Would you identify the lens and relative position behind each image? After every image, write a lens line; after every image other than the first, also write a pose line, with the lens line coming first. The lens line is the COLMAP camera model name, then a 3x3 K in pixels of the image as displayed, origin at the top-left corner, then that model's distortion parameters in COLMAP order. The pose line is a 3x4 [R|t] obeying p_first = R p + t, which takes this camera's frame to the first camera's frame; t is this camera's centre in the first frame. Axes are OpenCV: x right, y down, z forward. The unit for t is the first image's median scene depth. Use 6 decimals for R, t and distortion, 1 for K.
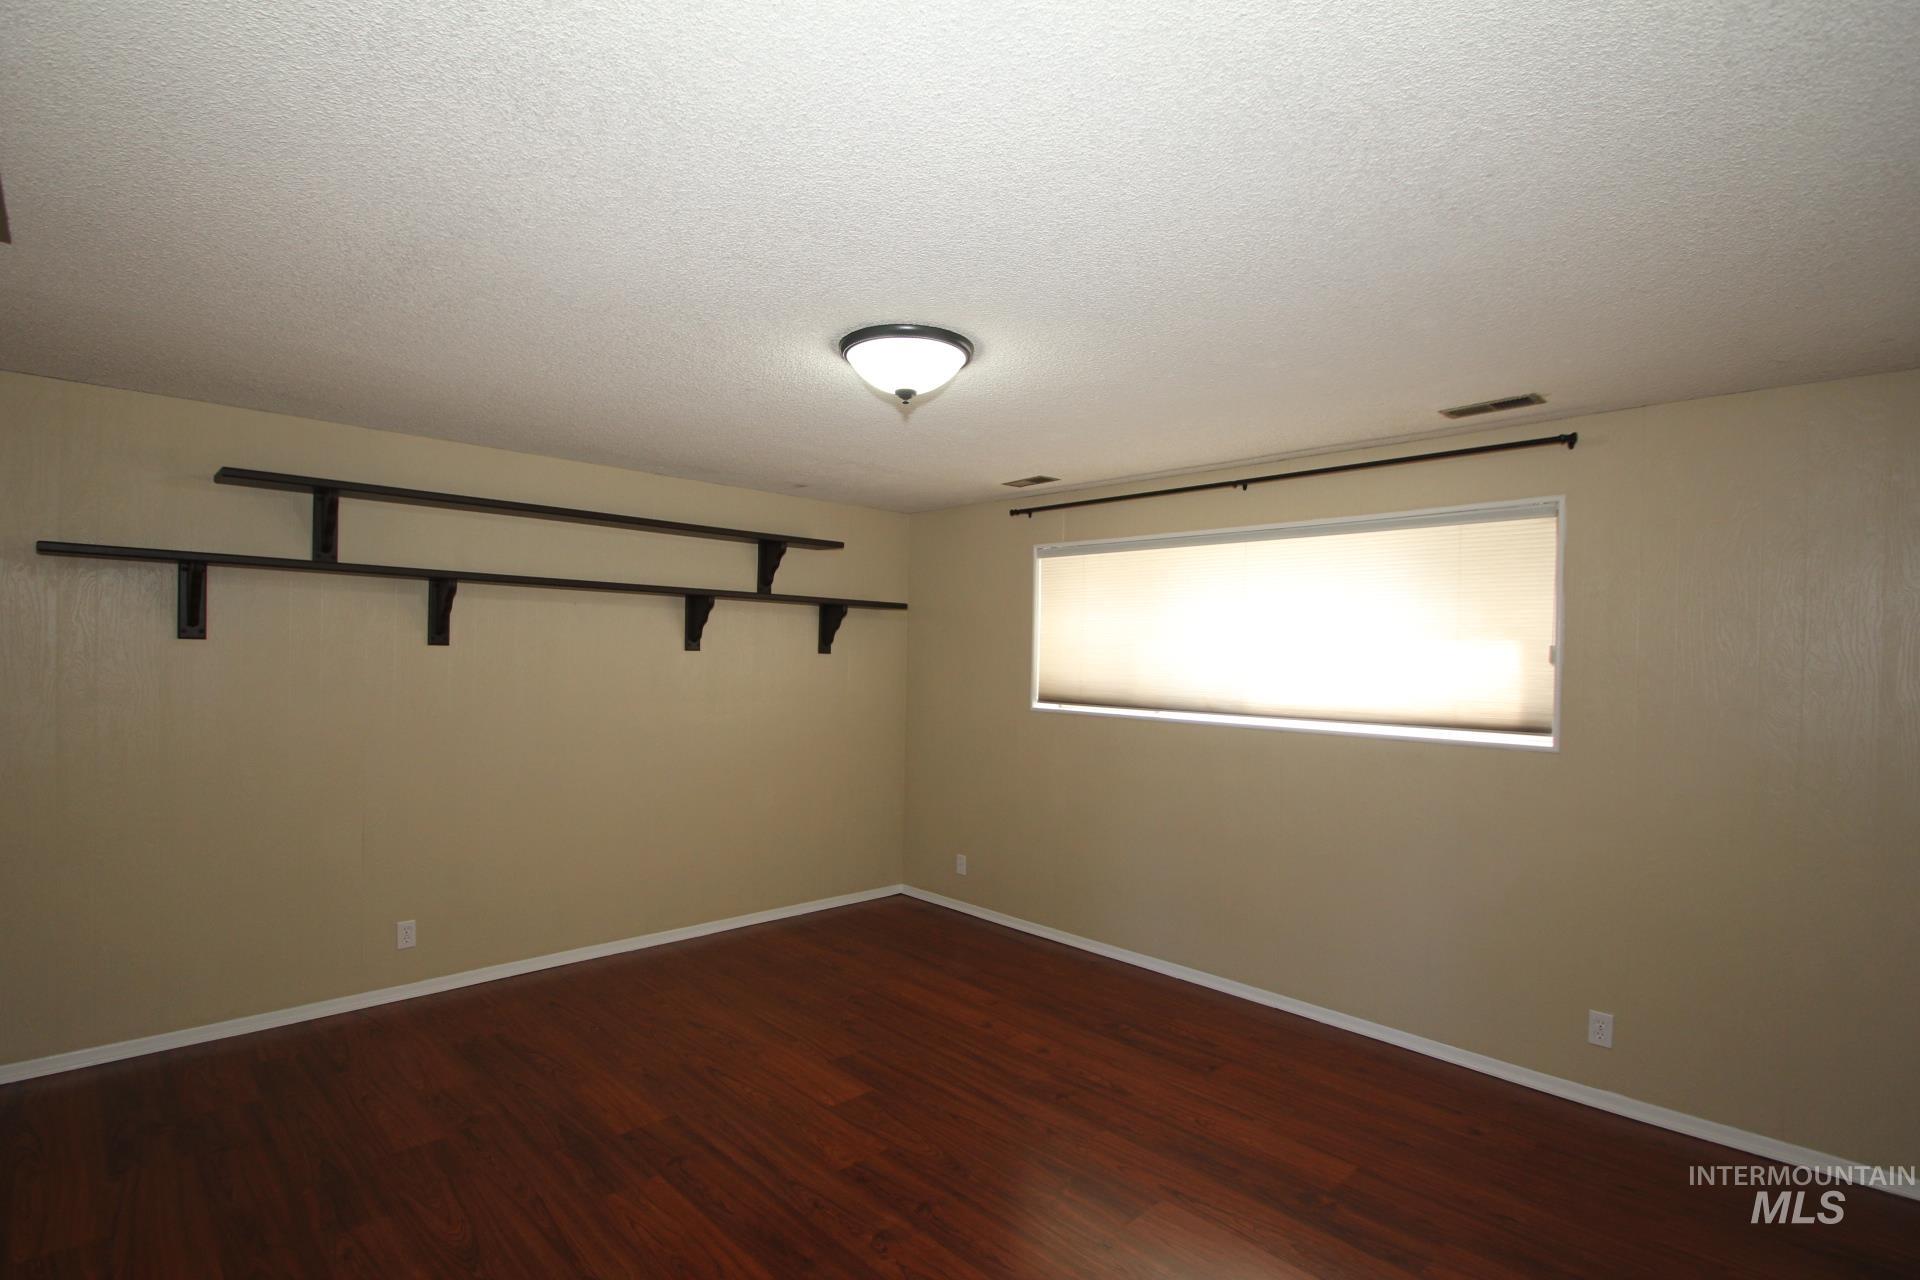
lens RADIAL K [[892.5, 0, 937.1], [0, 892.5, 653.1], [0, 0, 1]] dist [-0.003503, -0.001370]
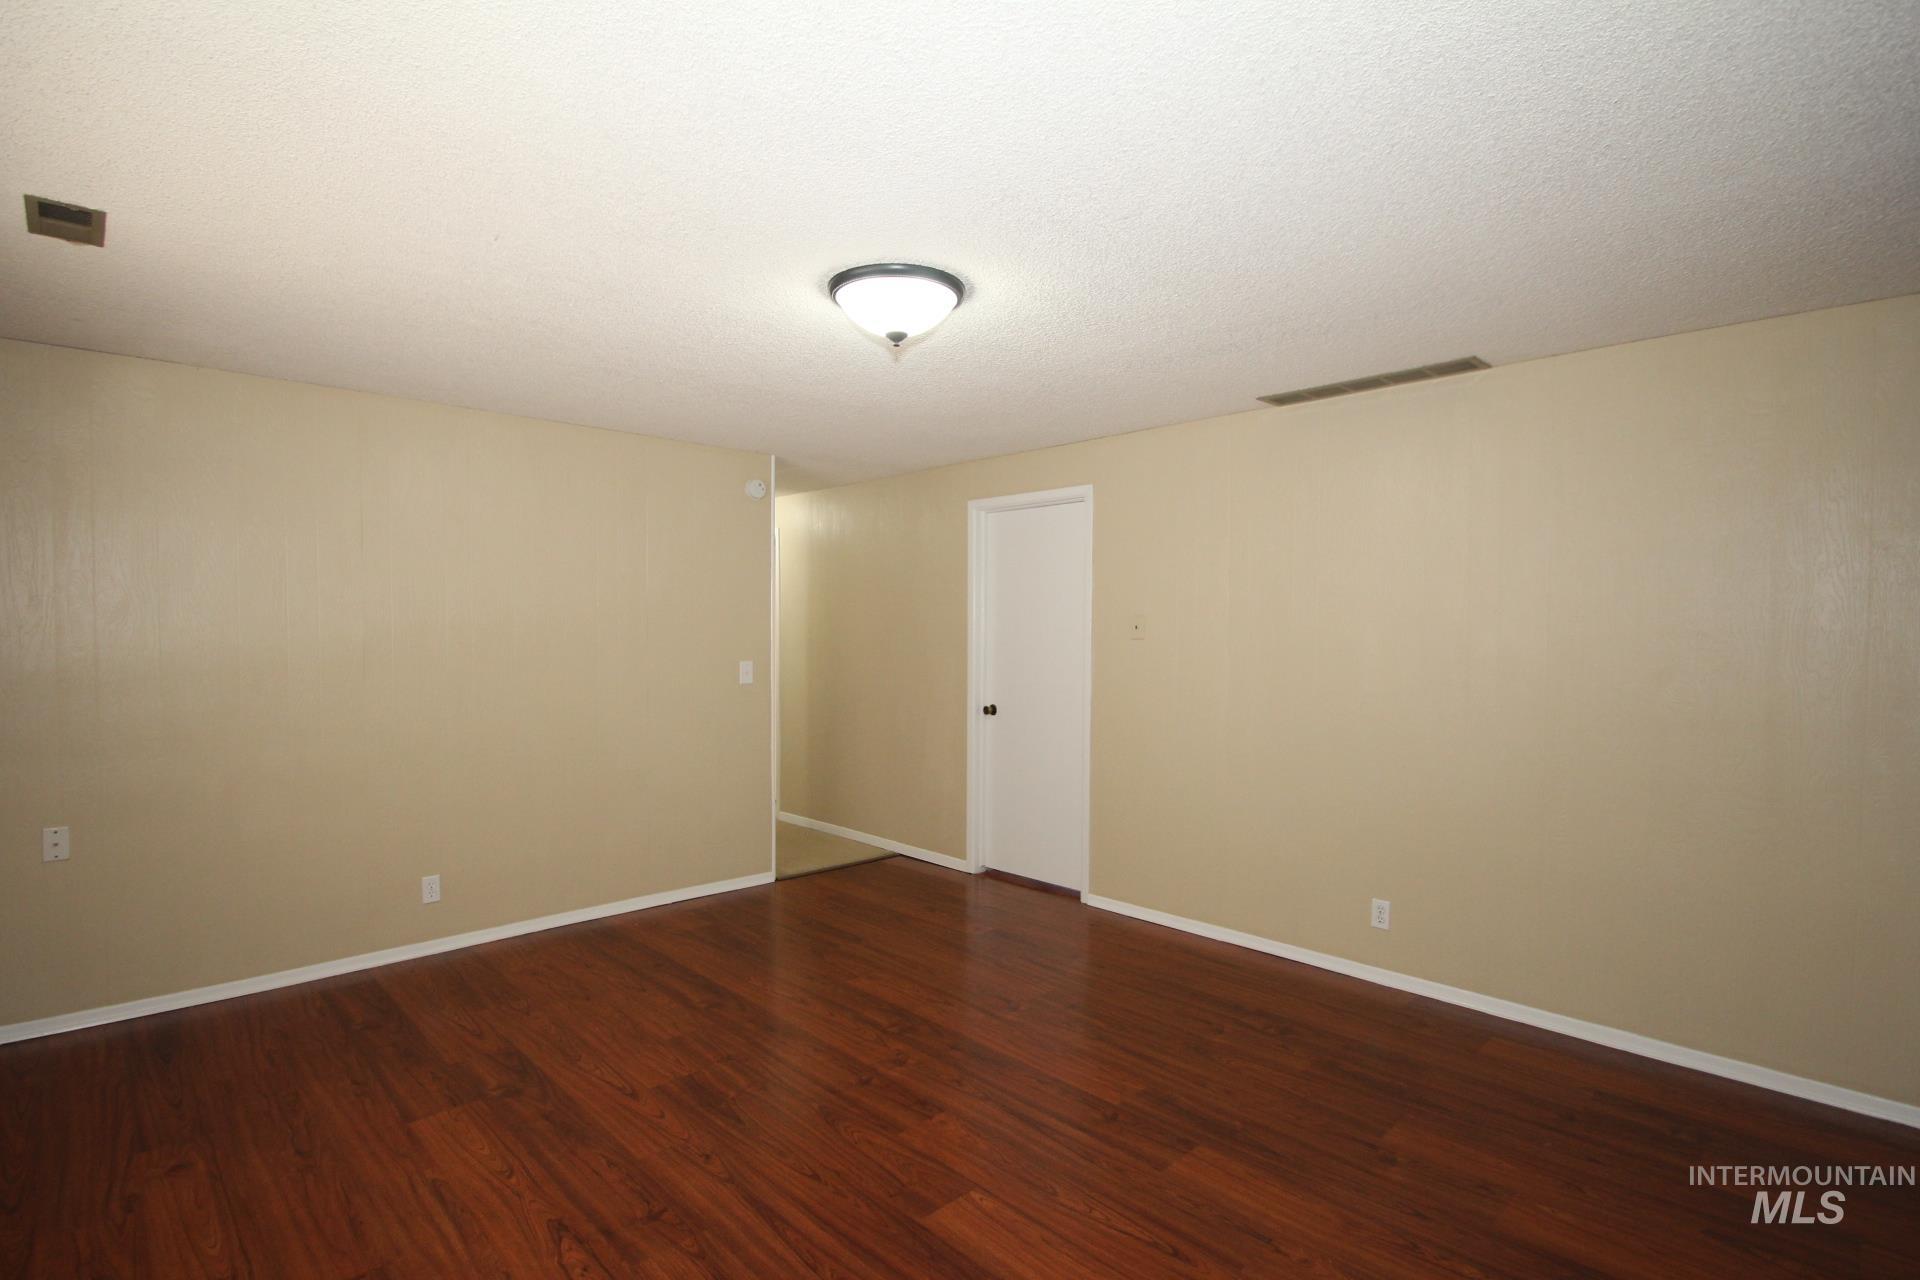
lens RADIAL K [[892.5, 0, 937.1], [0, 892.5, 653.1], [0, 0, 1]] dist [-0.003503, -0.001370]
pose [[-0.999678, -0.024716, -0.005771, -0.079788], [-0.024877, 0.999251, 0.029645, 0.029334], [0.005034, 0.029779, -0.999544, 1.952585]]
